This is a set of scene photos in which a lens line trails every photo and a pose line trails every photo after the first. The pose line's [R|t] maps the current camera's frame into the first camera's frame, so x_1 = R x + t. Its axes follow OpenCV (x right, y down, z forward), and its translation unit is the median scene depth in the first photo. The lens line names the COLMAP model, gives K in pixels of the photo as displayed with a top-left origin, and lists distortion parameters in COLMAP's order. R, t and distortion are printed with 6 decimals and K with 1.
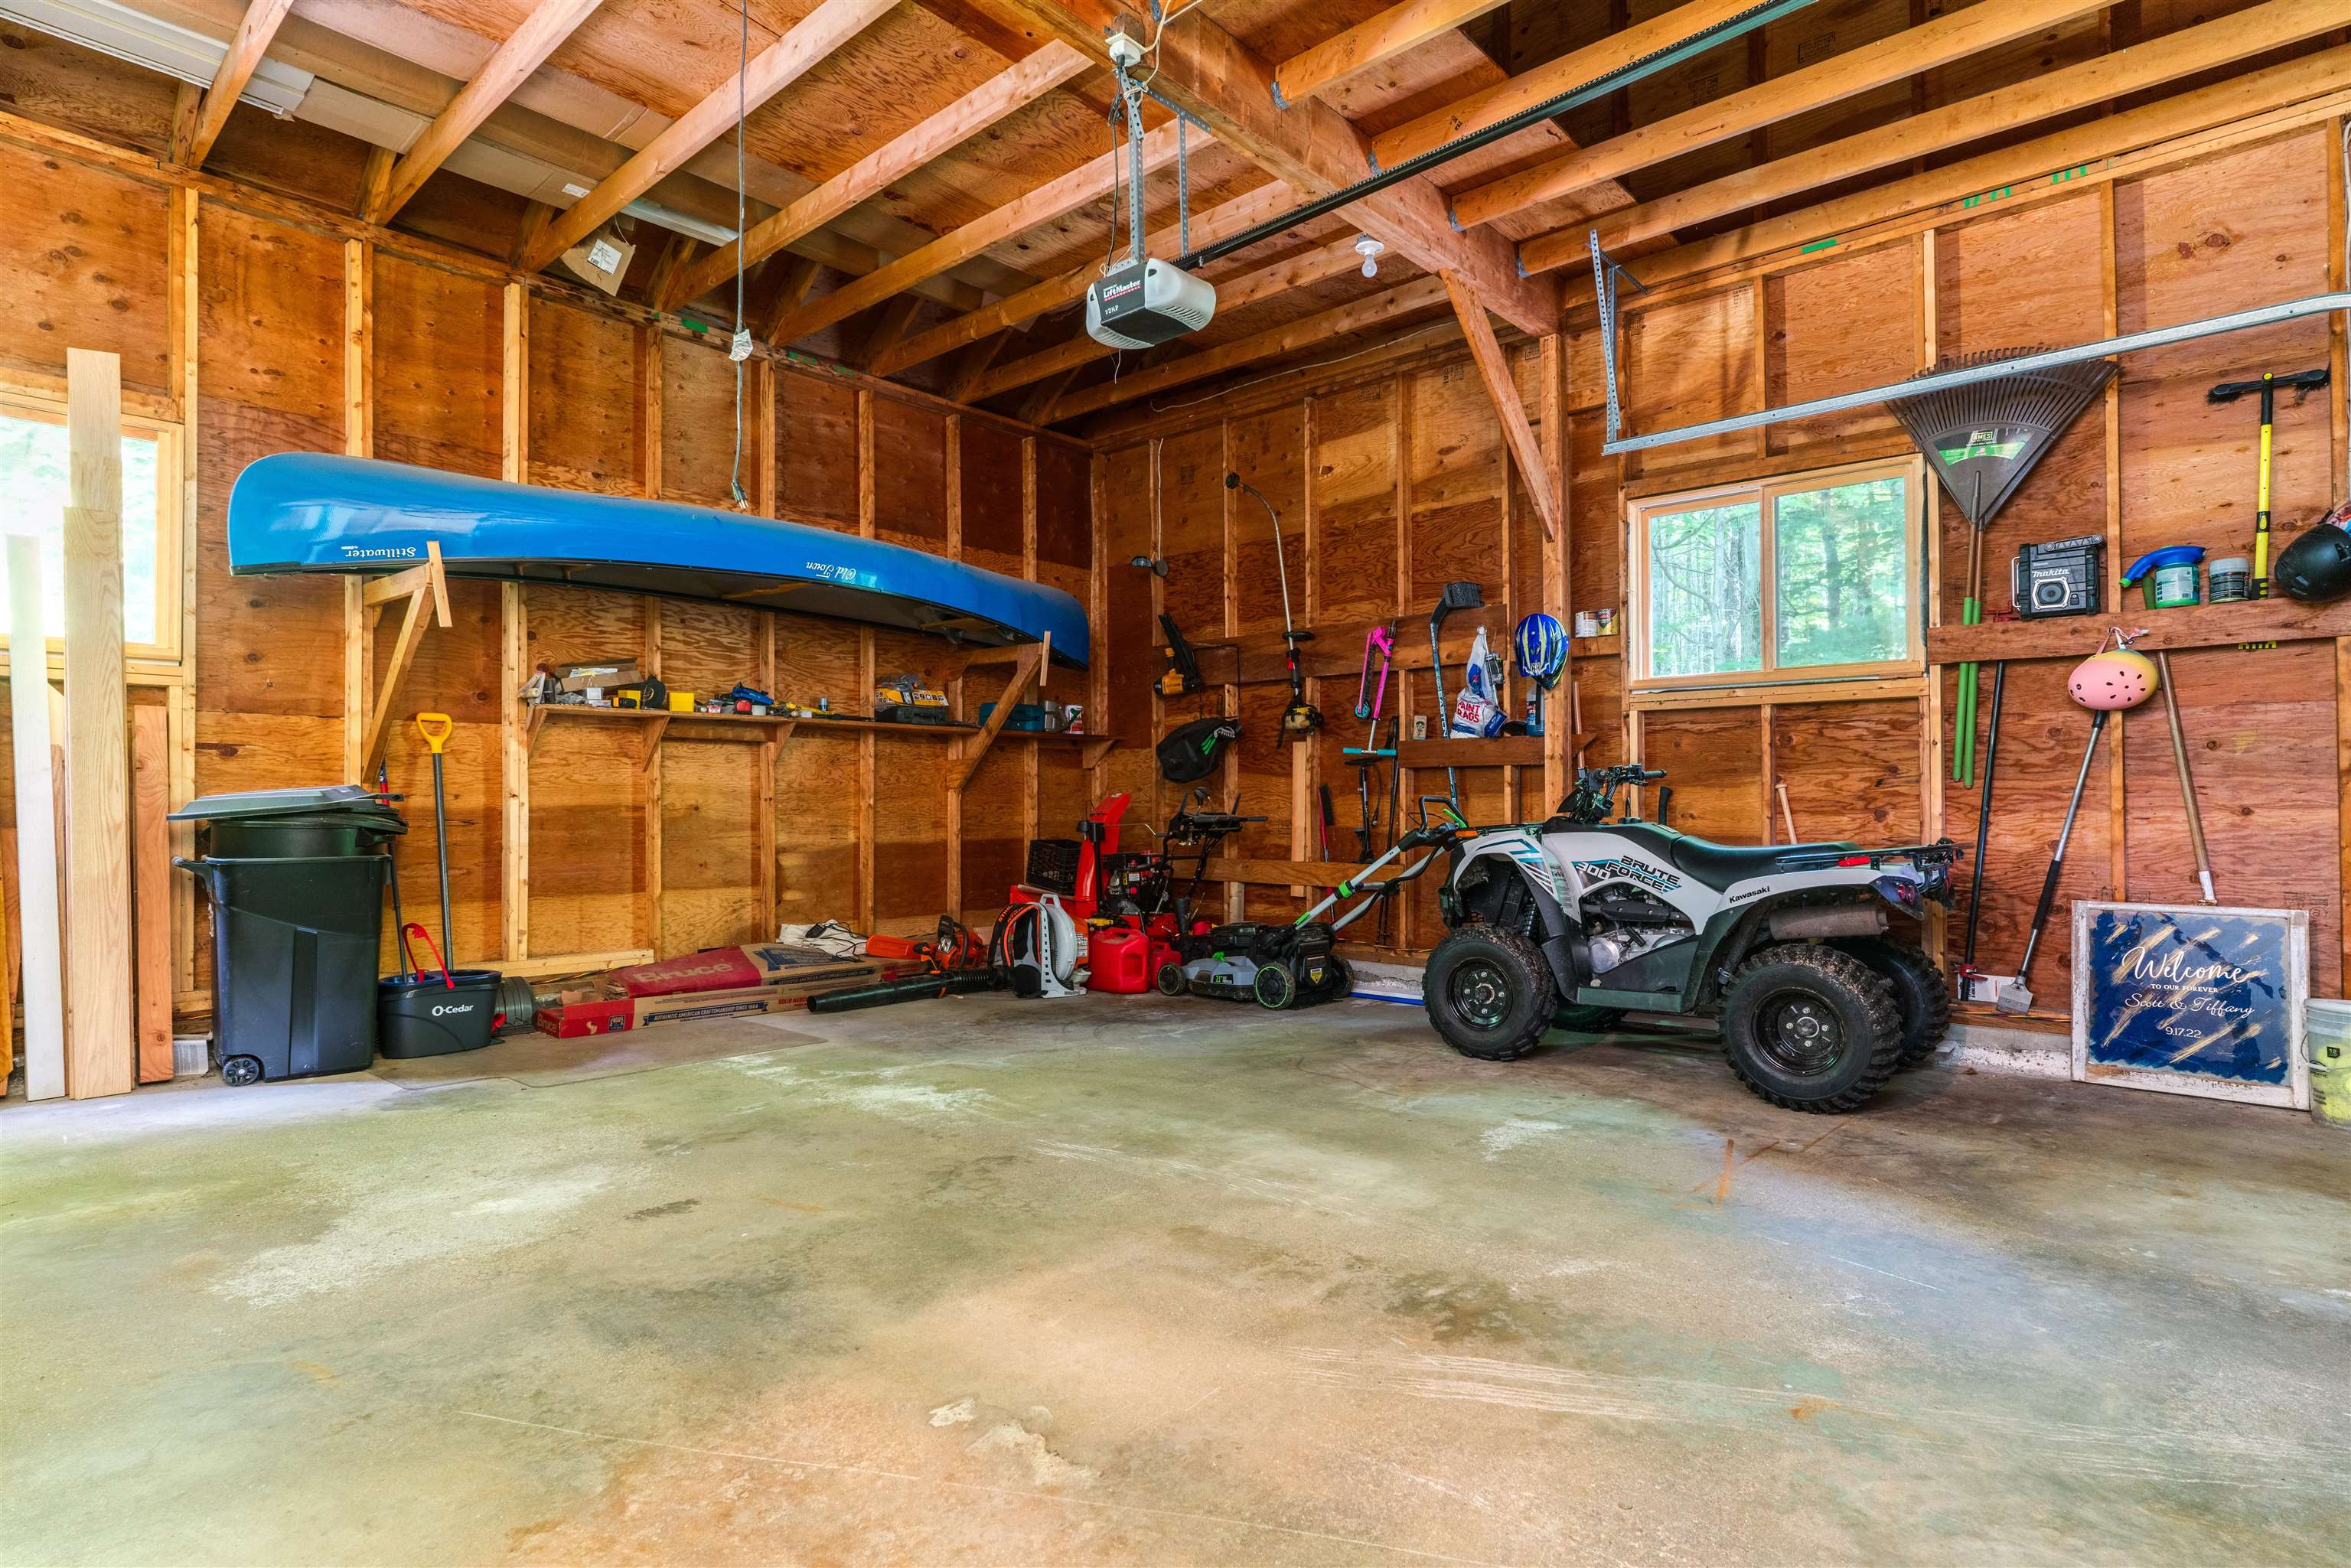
lens RADIAL K [[1201.1, 0, 1170.8], [0, 1201.1, 797.6], [0, 0, 1]] dist [-0.006386, 0.003673]
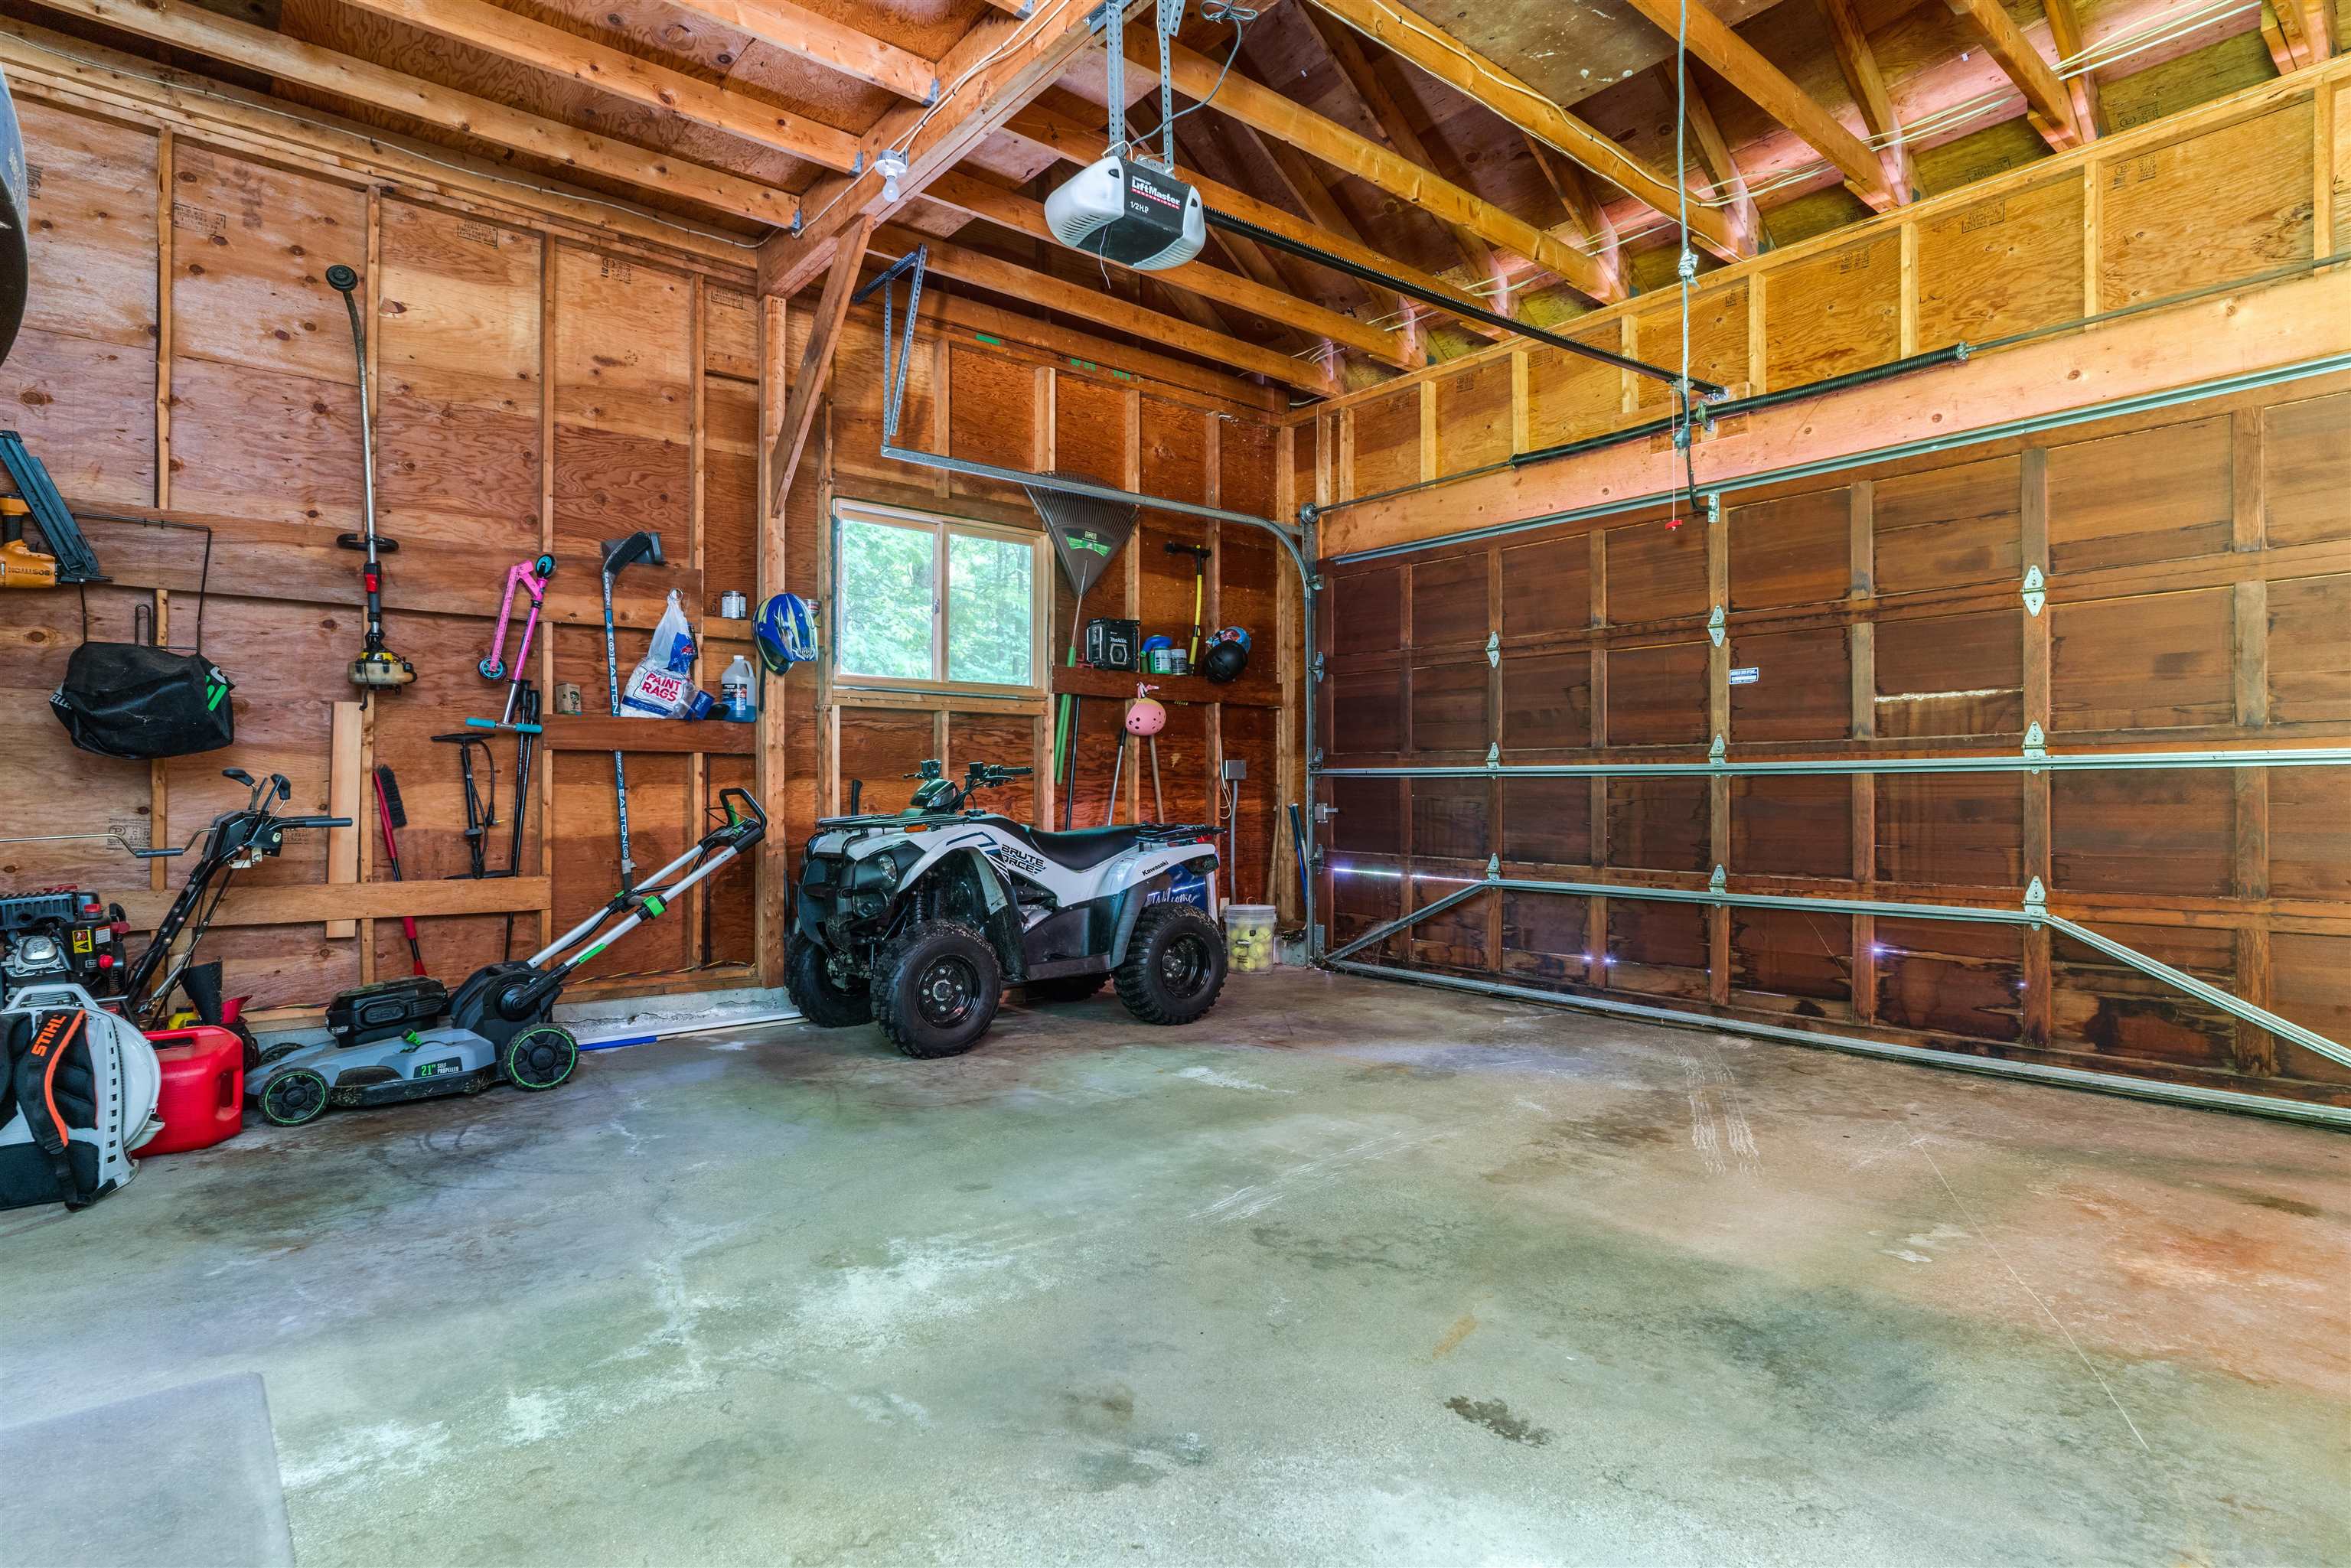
lens RADIAL K [[1201.1, 0, 1168.7], [0, 1201.1, 785.0], [0, 0, 1]] dist [-0.006386, 0.003673]
pose [[0.166692, 0.008950, 0.985968, -1.058652], [-0.007239, 0.999943, -0.007853, 0.002535], [-0.985982, -0.005828, 0.166747, 1.026653]]
